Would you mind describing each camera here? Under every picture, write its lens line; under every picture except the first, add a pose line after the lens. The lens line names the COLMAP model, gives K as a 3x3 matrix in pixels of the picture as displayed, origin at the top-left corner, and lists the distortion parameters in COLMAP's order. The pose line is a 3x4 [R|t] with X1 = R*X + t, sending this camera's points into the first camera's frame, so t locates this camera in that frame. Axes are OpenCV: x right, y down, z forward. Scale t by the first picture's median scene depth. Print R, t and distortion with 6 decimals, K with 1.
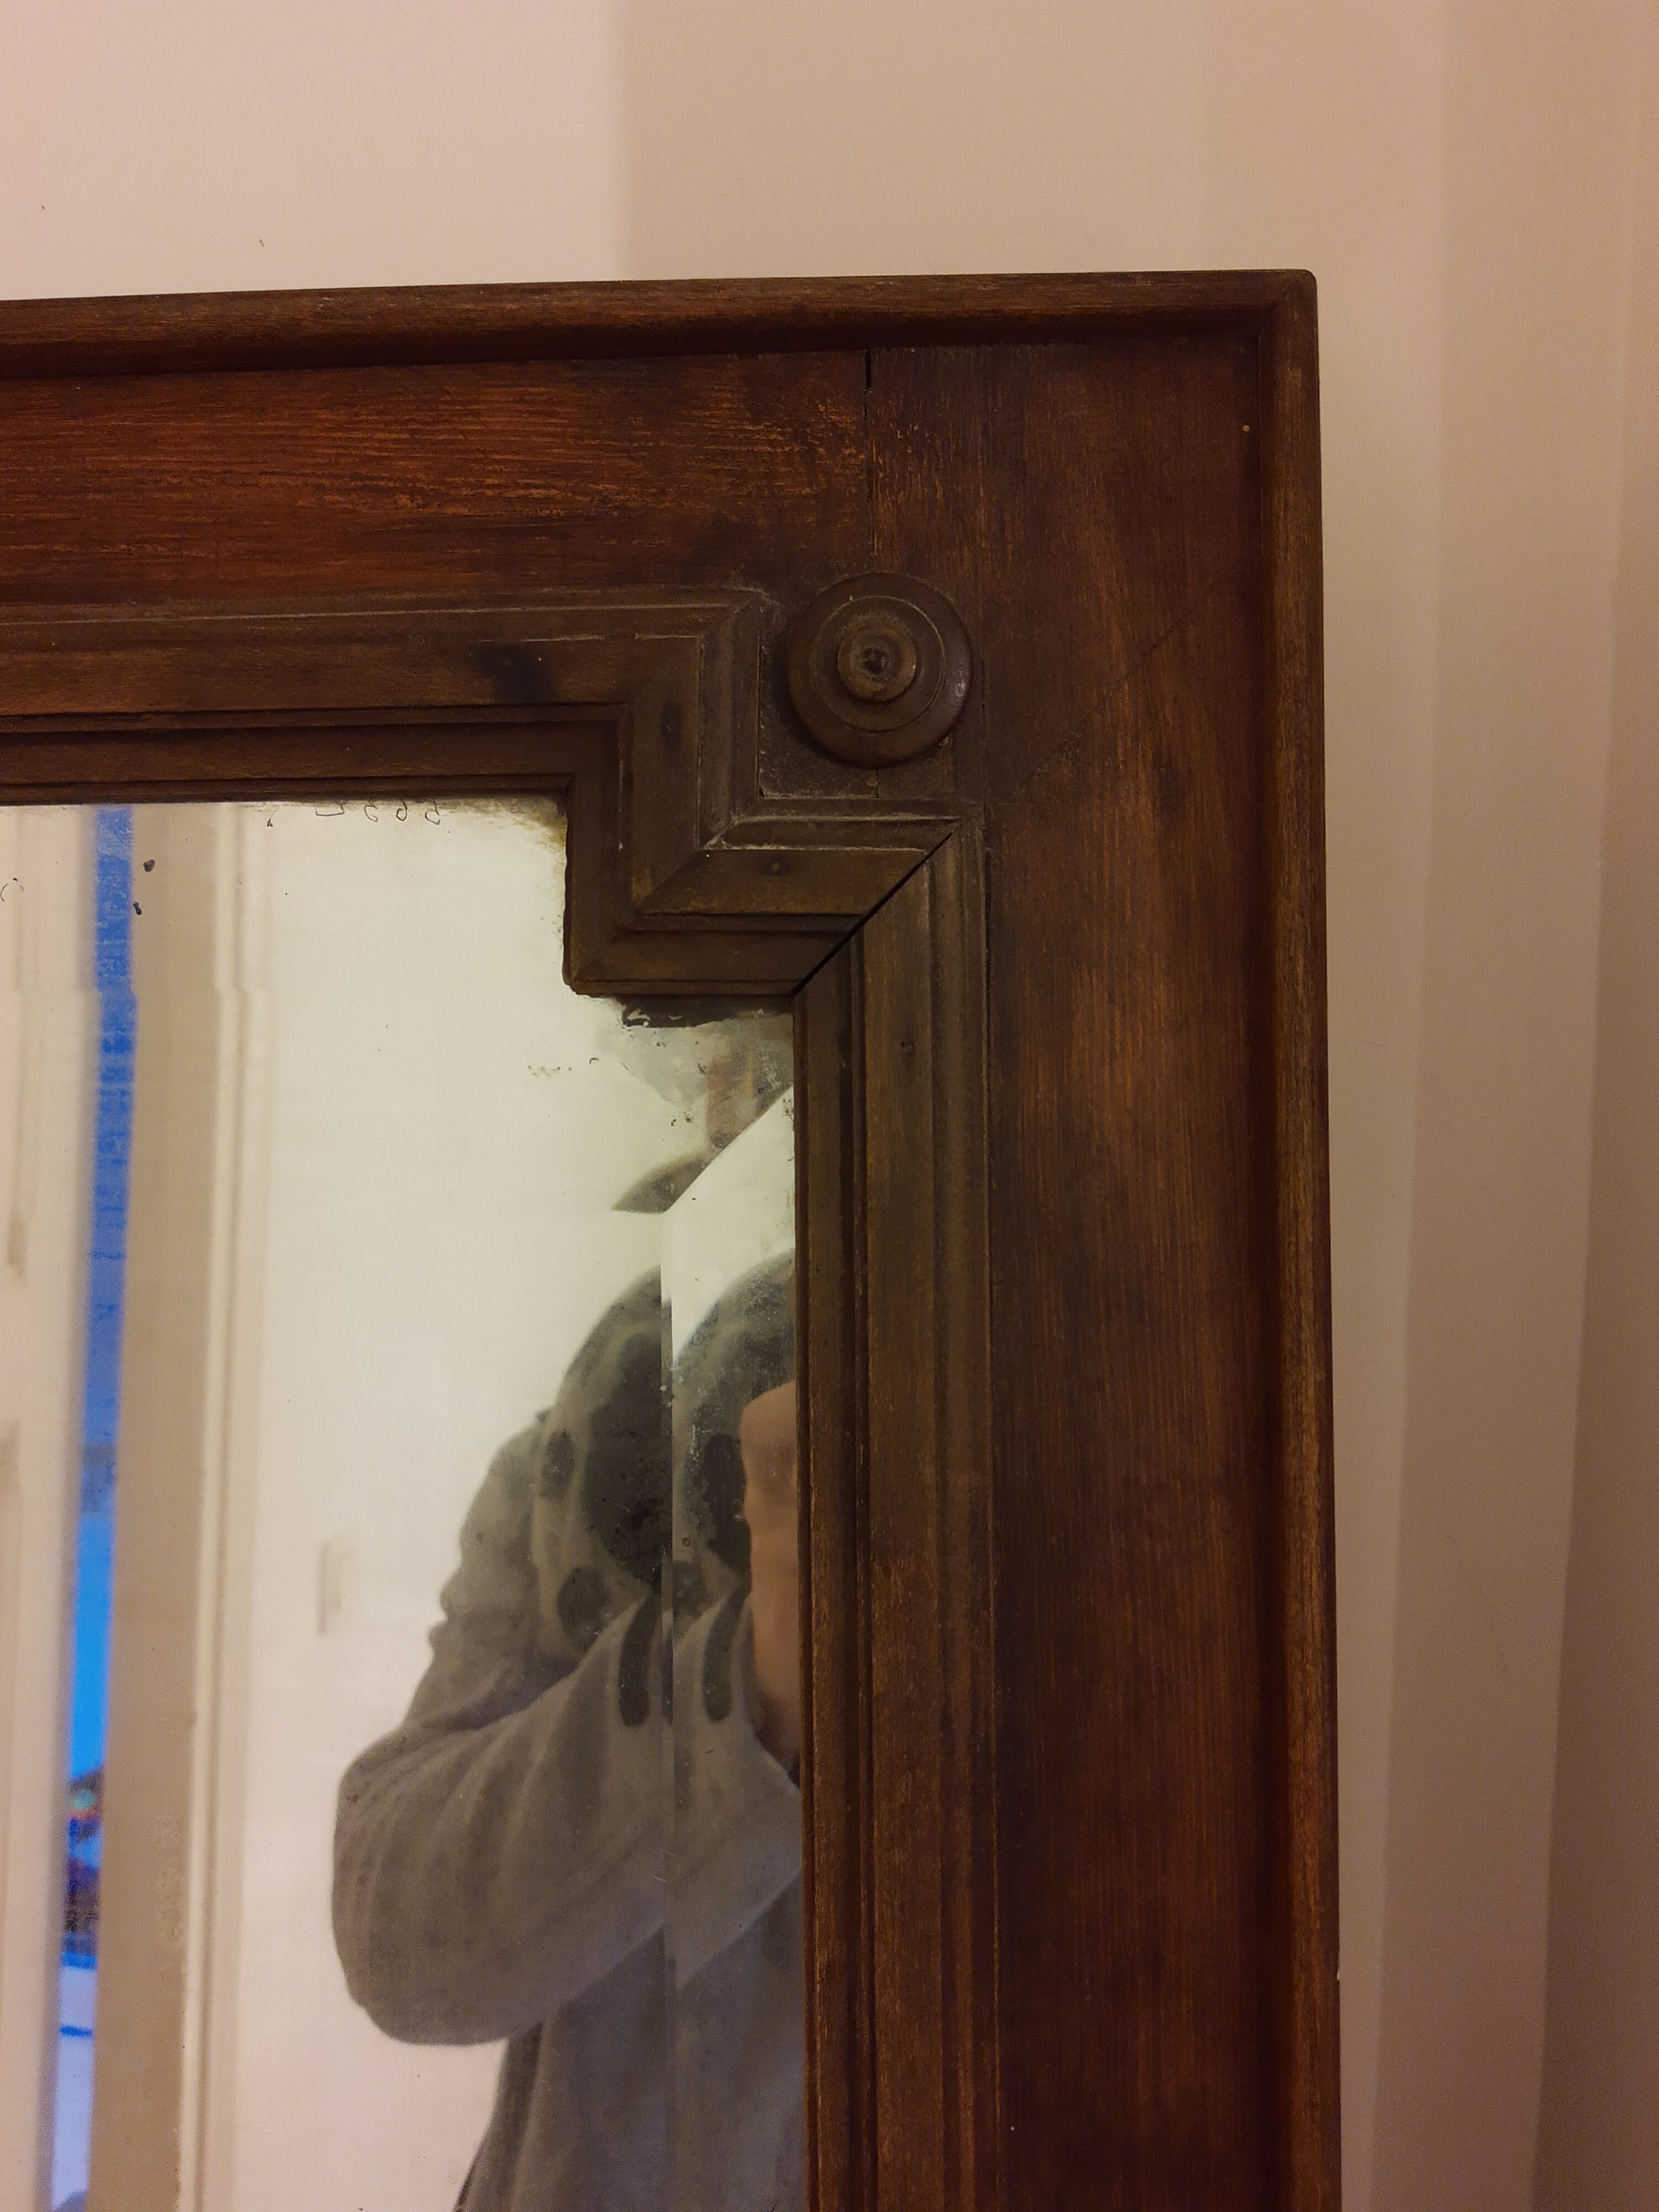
lens RADIAL K [[1660.8, 0, 822.3], [0, 1660.8, 1095.9], [0, 0, 1]] dist [-0.008369, -0.020996]
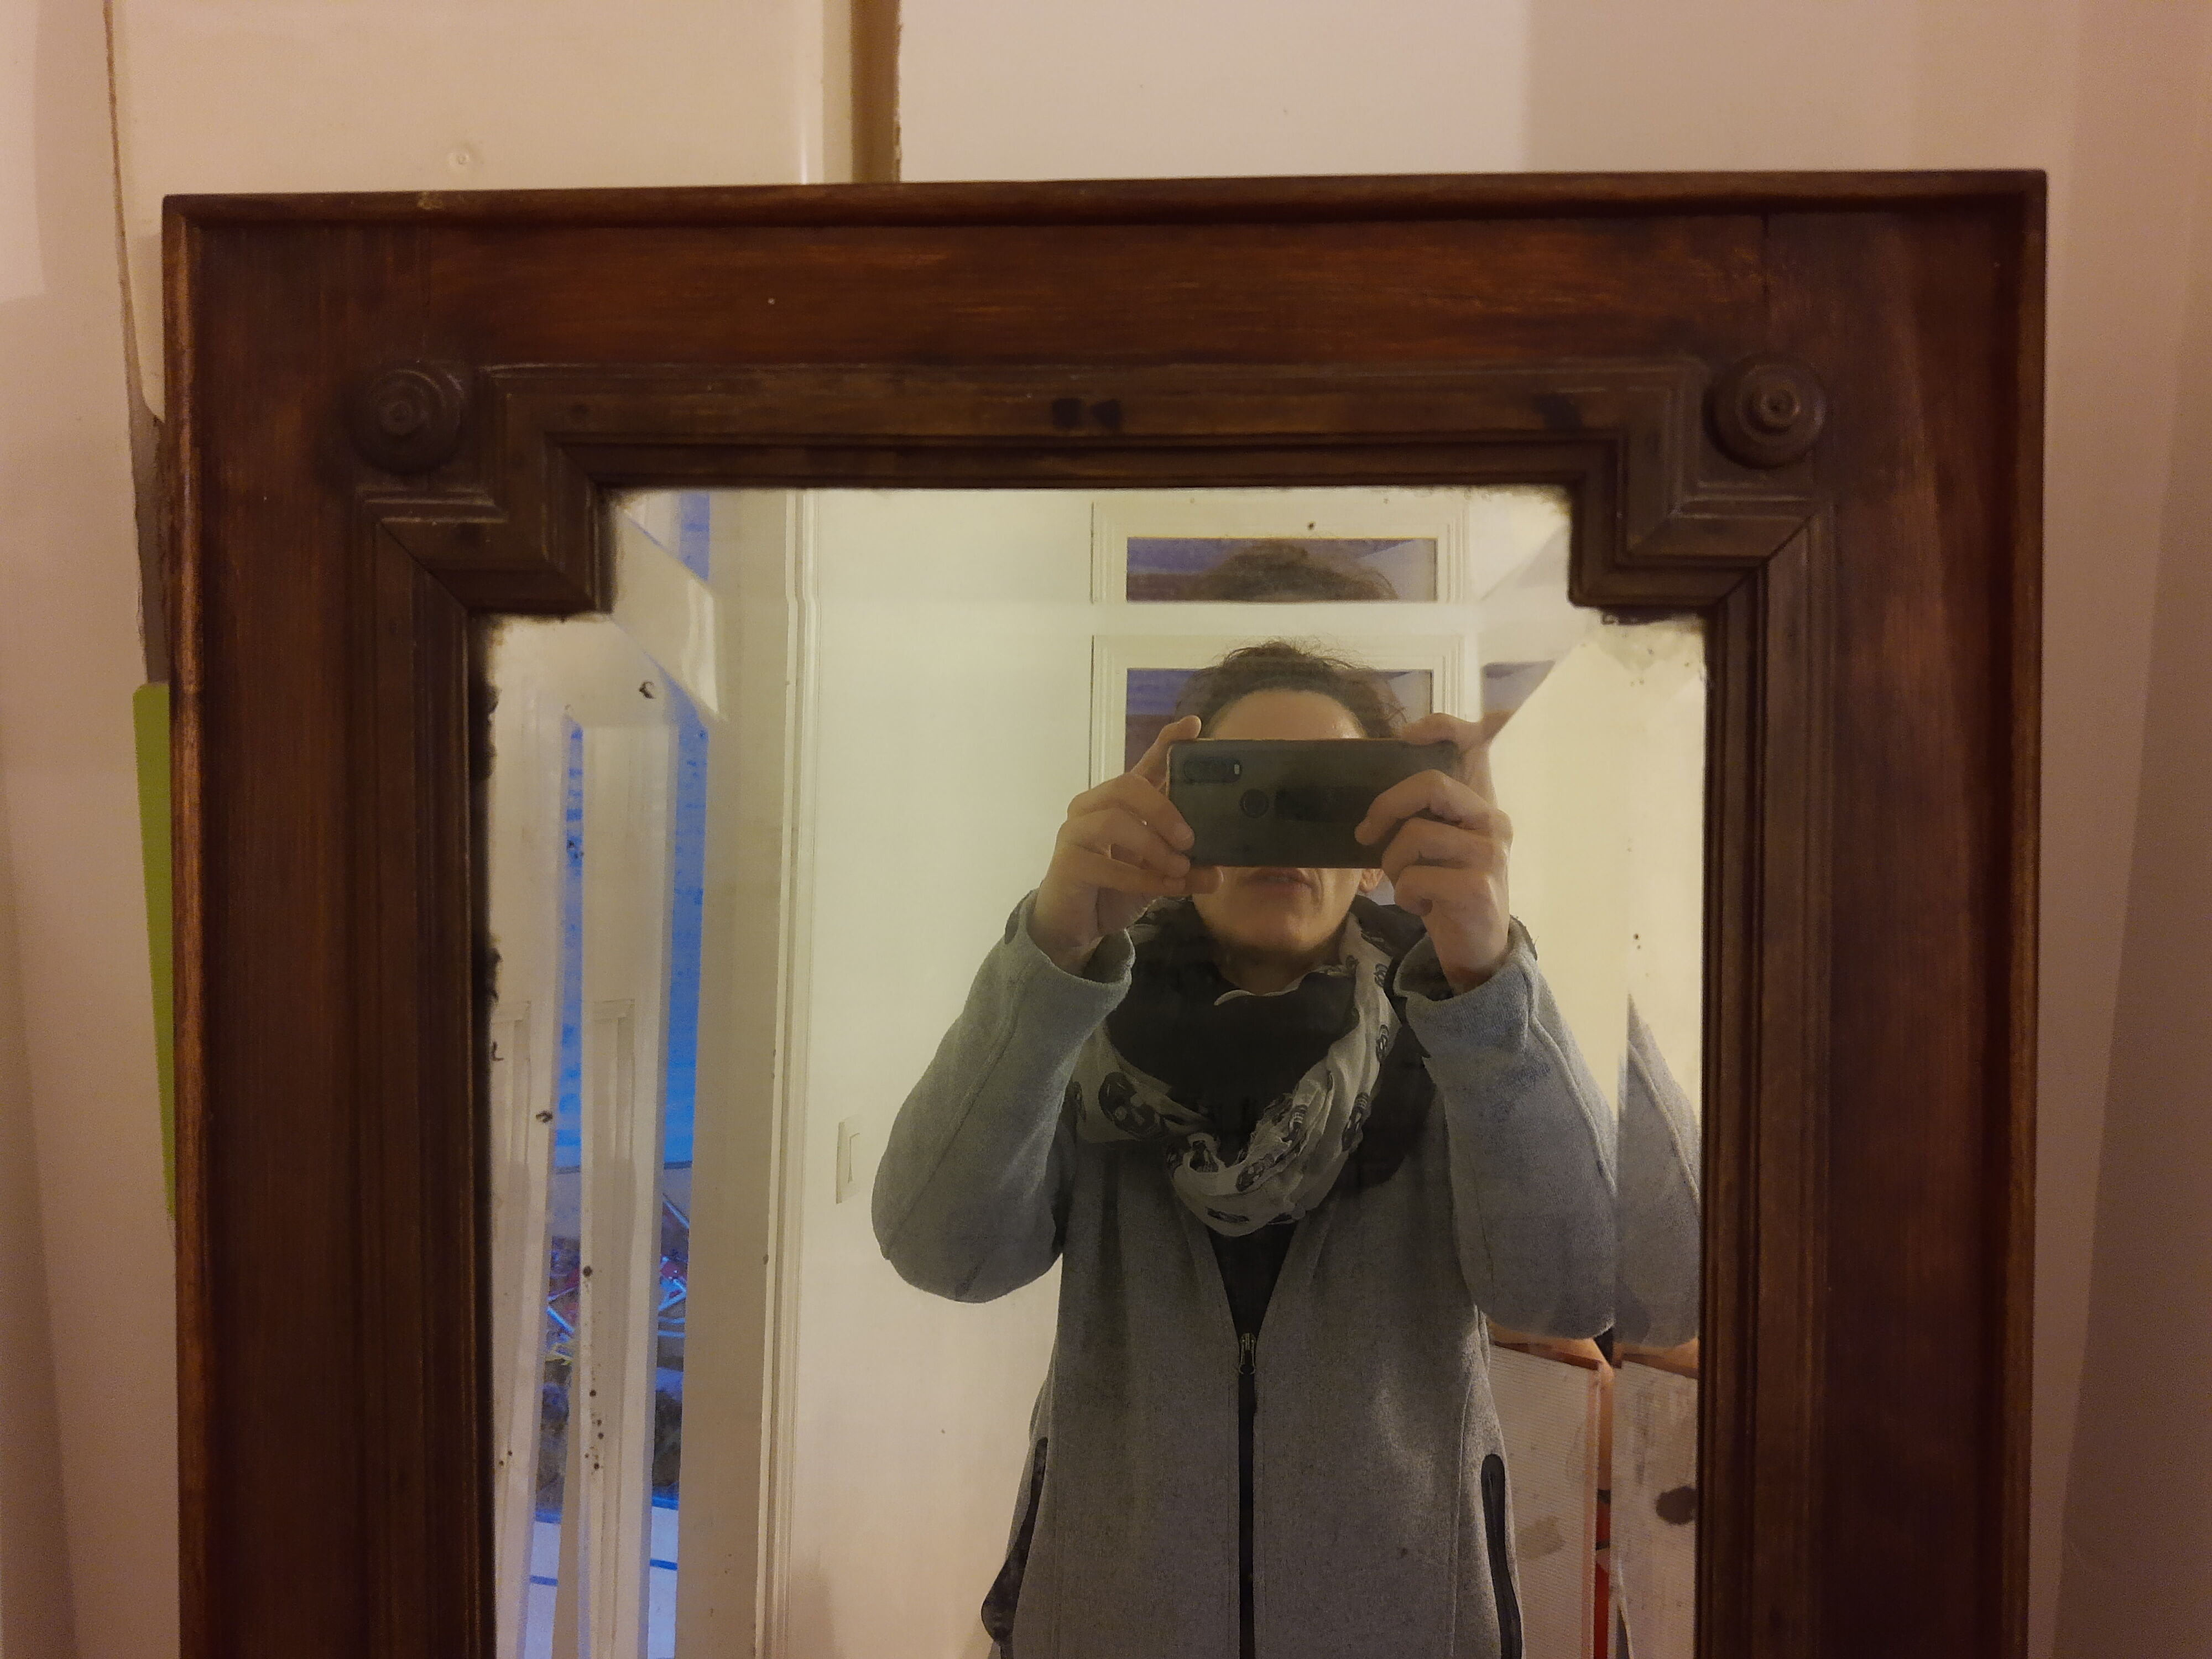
lens RADIAL K [[1660.8, 0, 1117.1], [0, 1660.8, 842.0], [0, 0, 1]] dist [-0.008369, -0.020996]
pose [[0.999639, 0.012135, -0.023974, -0.577810], [-0.011399, 0.999466, 0.030617, 0.131501], [0.024332, -0.030333, 0.999244, -0.683881]]
